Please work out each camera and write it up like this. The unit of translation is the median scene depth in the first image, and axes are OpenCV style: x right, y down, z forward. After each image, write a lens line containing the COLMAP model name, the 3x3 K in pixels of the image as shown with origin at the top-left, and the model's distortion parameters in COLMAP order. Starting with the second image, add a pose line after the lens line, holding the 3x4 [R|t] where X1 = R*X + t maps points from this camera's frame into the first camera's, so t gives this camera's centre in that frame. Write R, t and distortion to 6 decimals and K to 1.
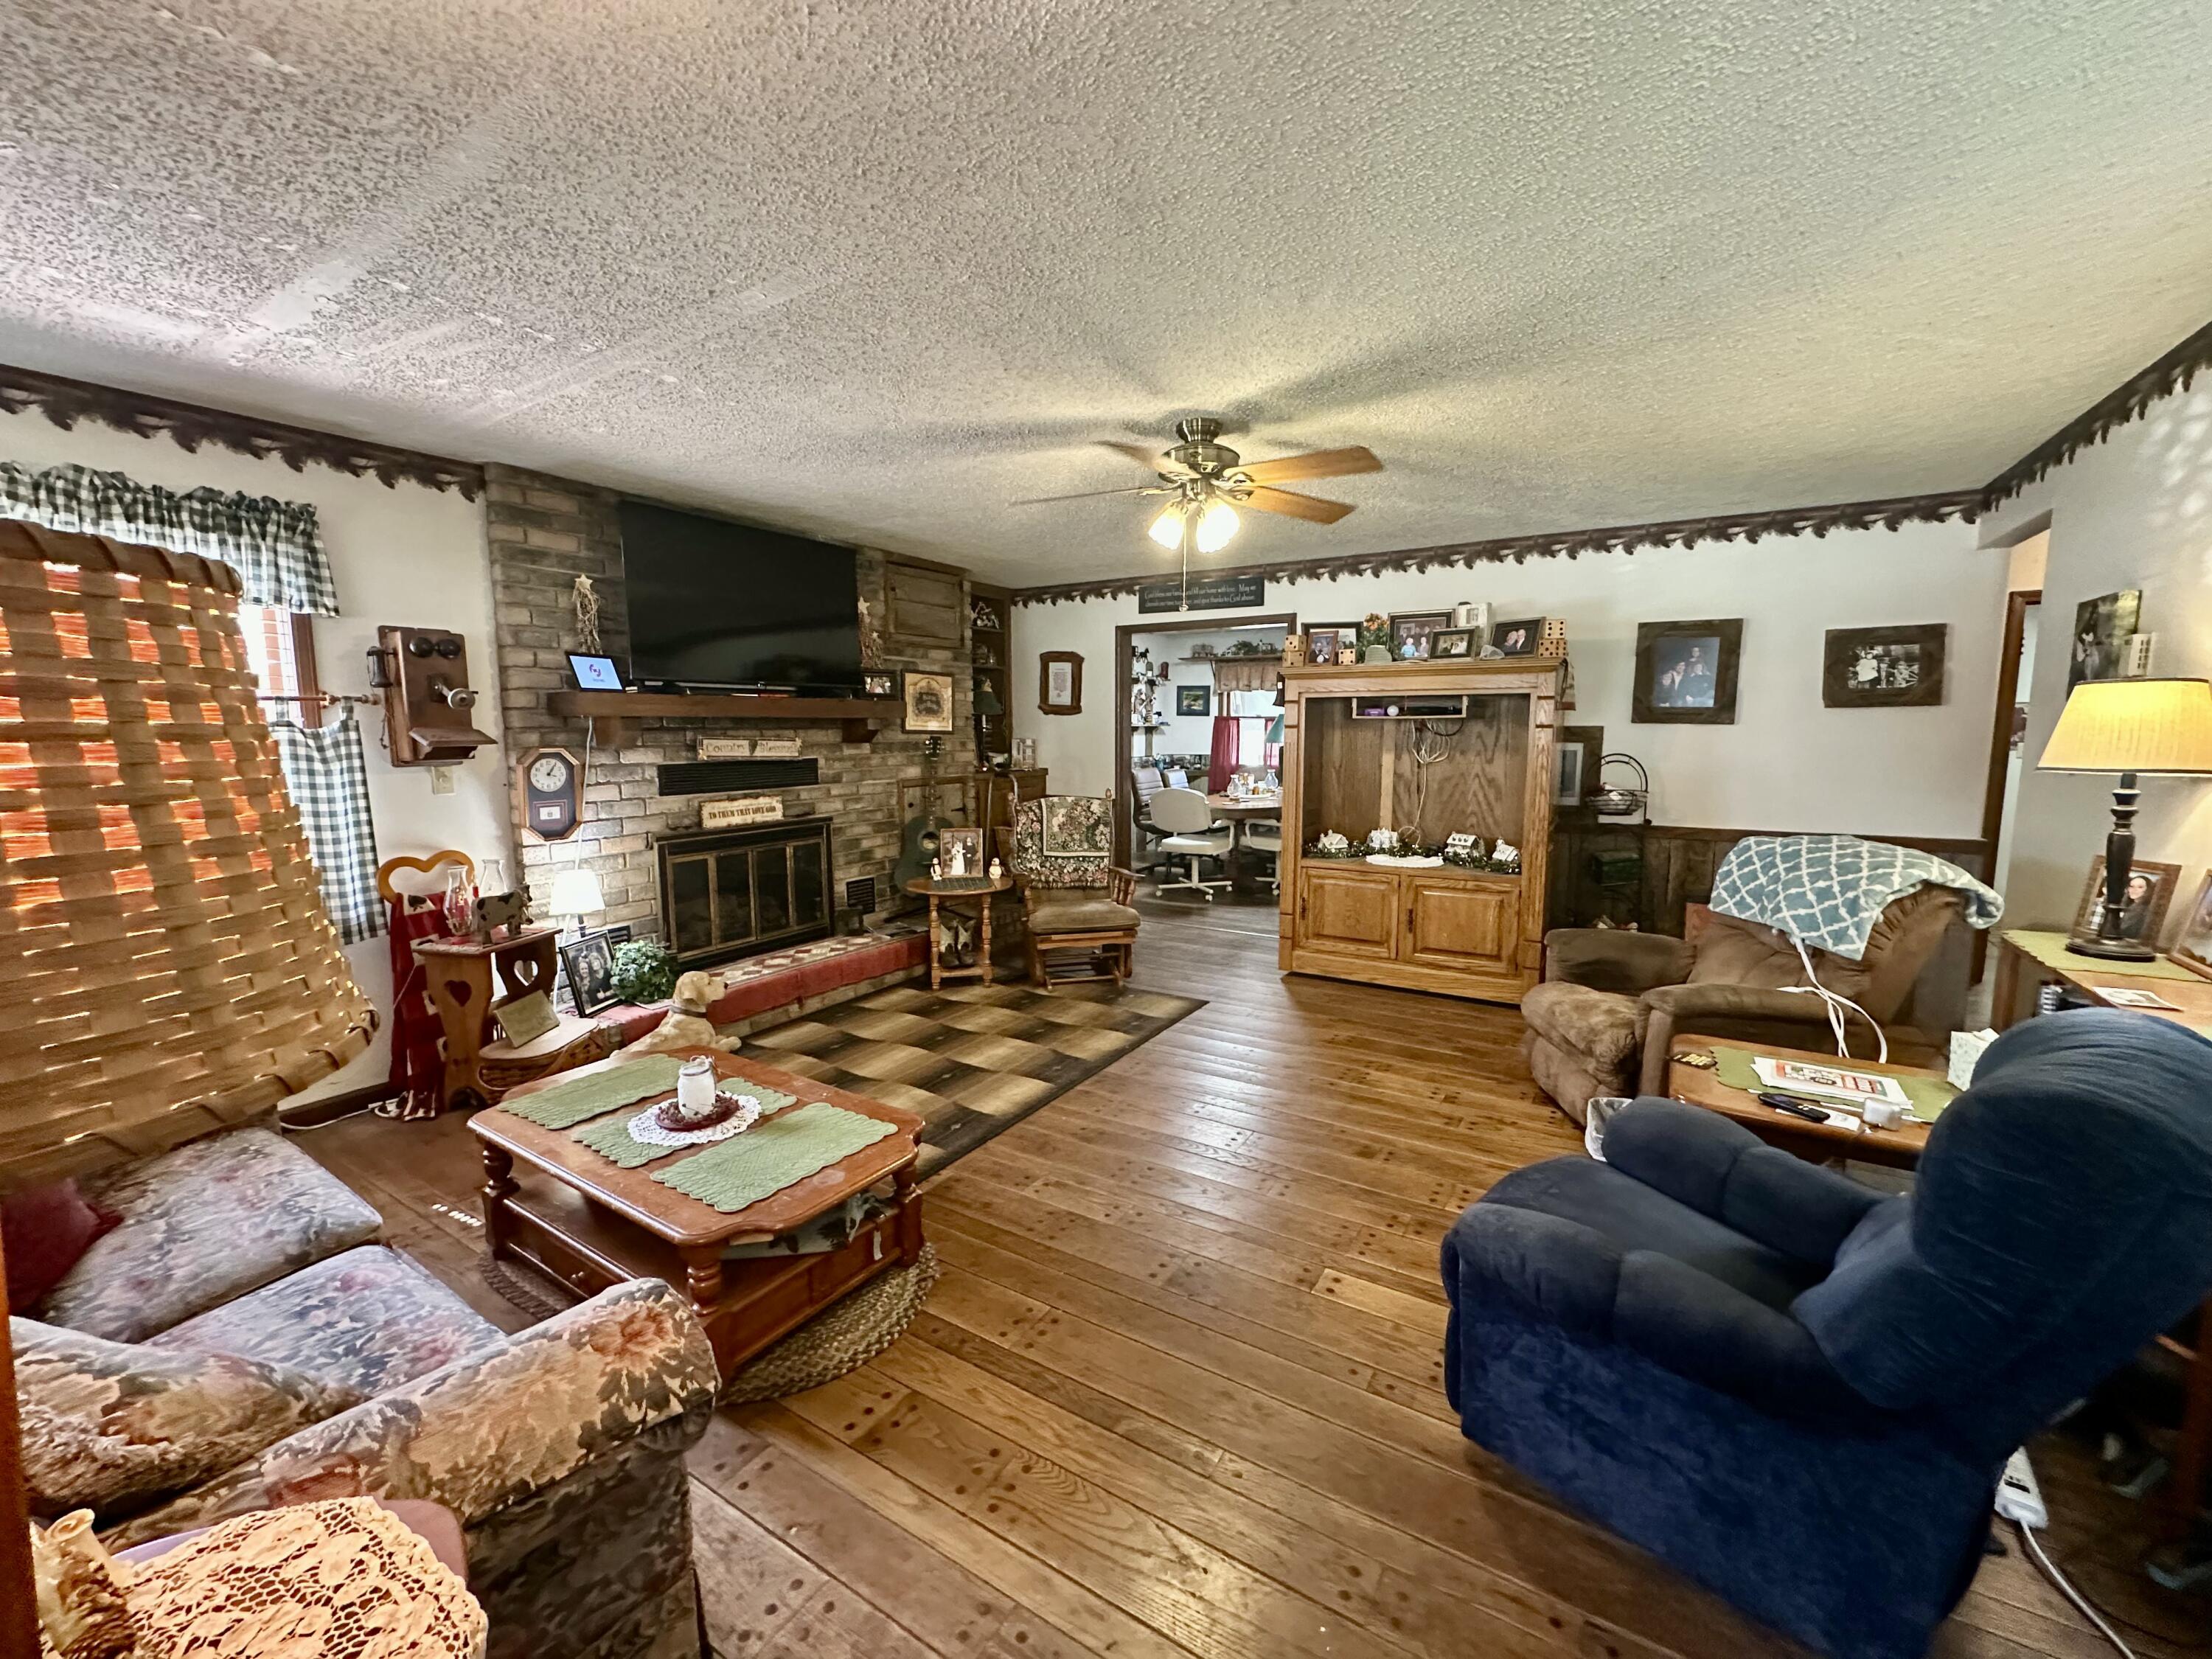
lens RADIAL K [[885.0, 0, 1106.1], [0, 885.0, 831.5], [0, 0, 1]] dist [-0.002839, -0.000108]
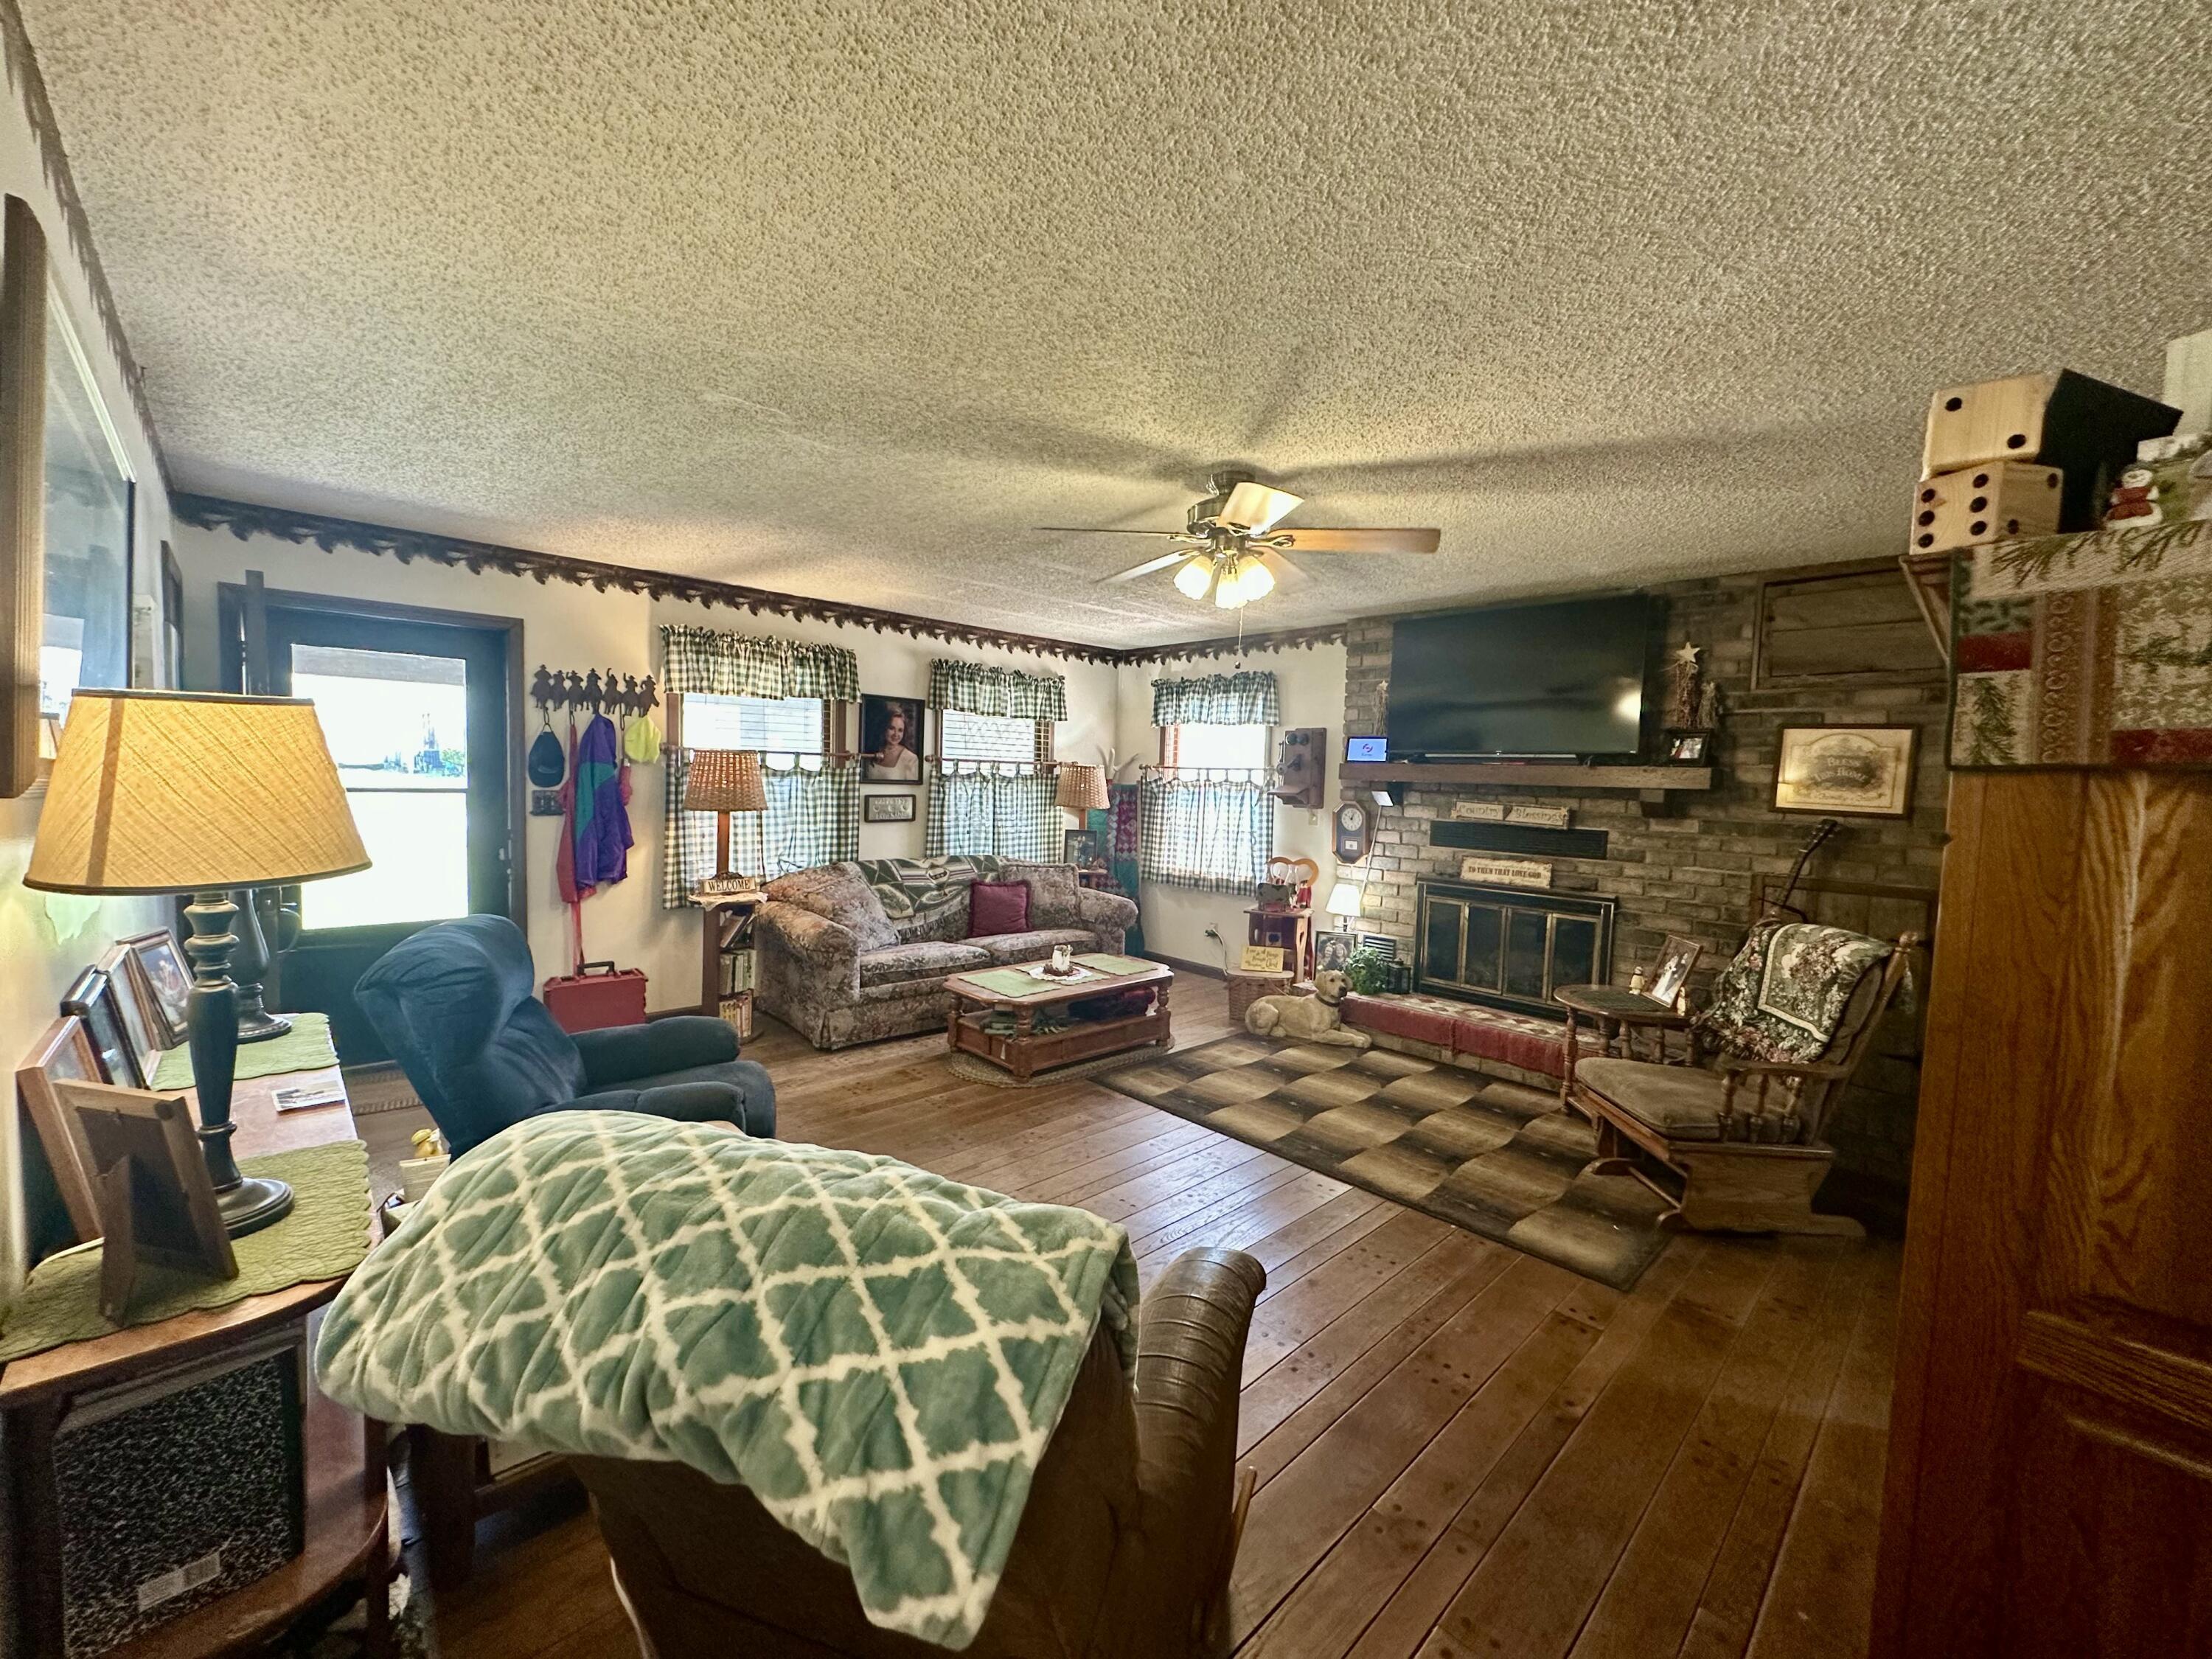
lens RADIAL K [[885.0, 0, 1106.1], [0, 885.0, 831.5], [0, 0, 1]] dist [-0.002839, -0.000108]
pose [[-0.247183, 0.058102, -0.967225, 0.650684], [-0.144576, 0.984815, 0.096106, -0.091273], [0.958122, 0.163594, -0.235030, 0.691456]]
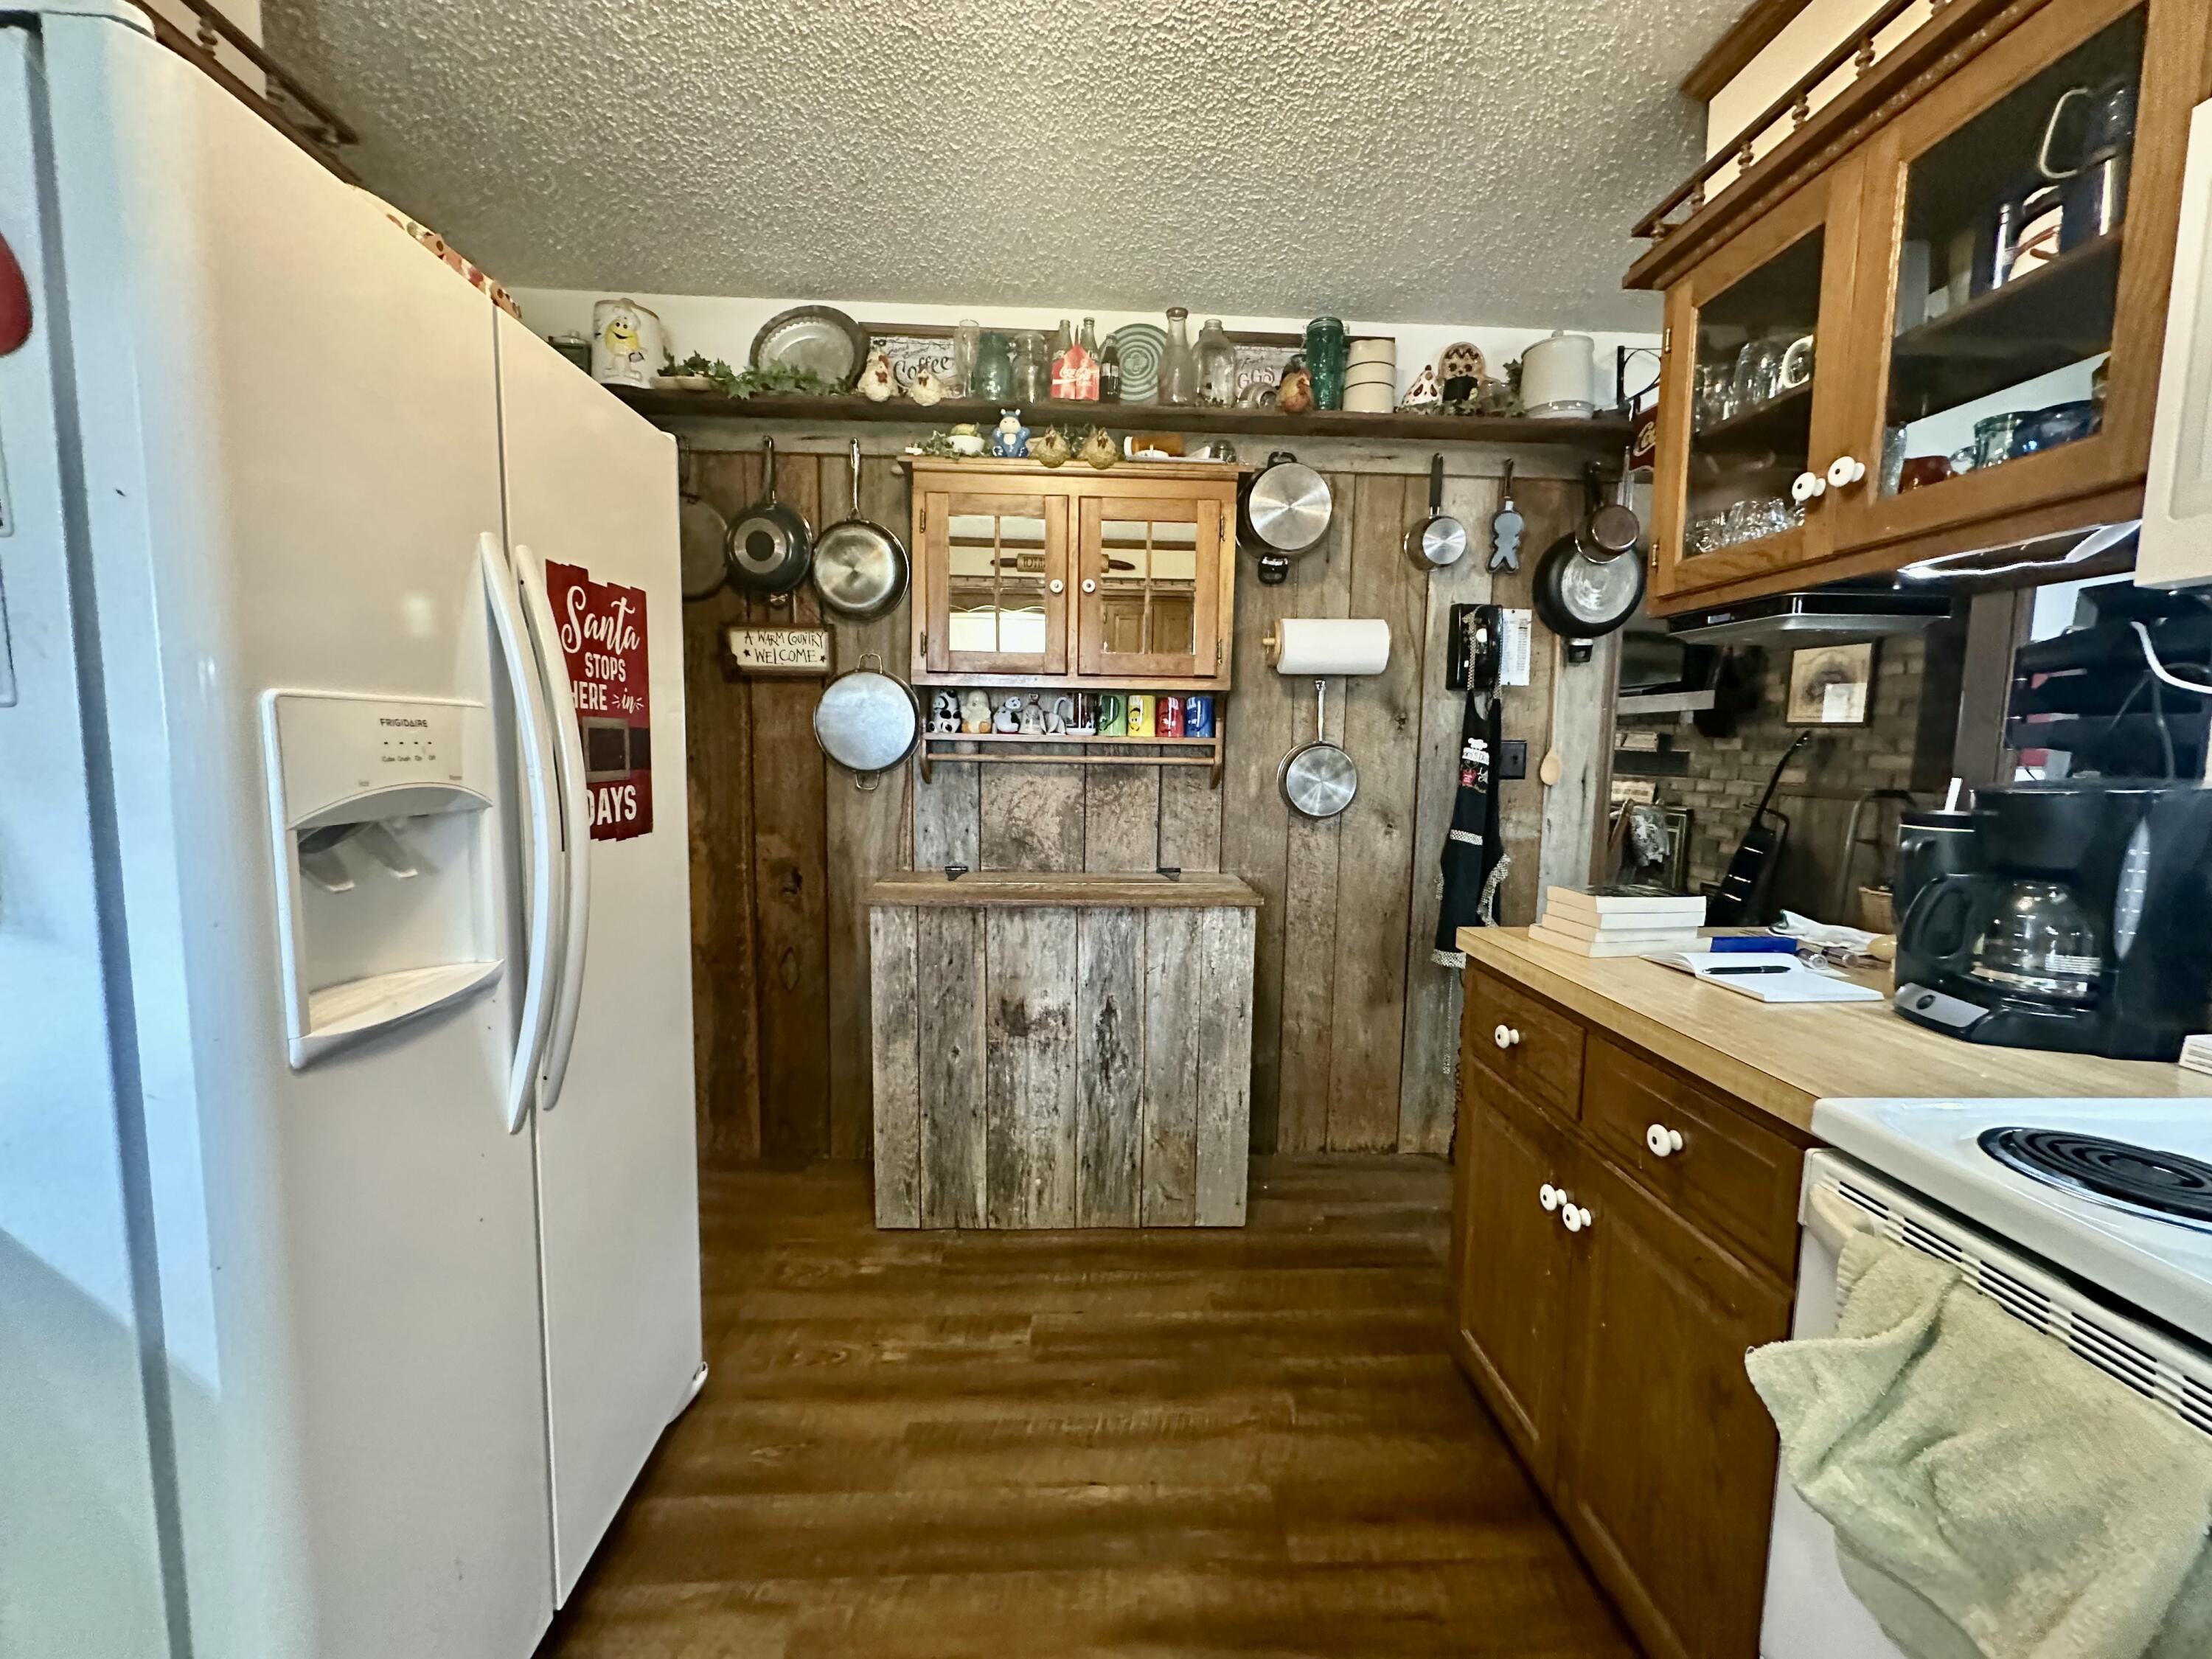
lens RADIAL K [[885.0, 0, 1106.1], [0, 885.0, 831.5], [0, 0, 1]] dist [-0.002839, -0.000108]
pose [[-0.822451, 0.046997, -0.566891, 0.785015], [-0.081640, 0.976512, 0.199399, -0.135890], [0.562947, 0.210277, -0.799296, 1.400685]]
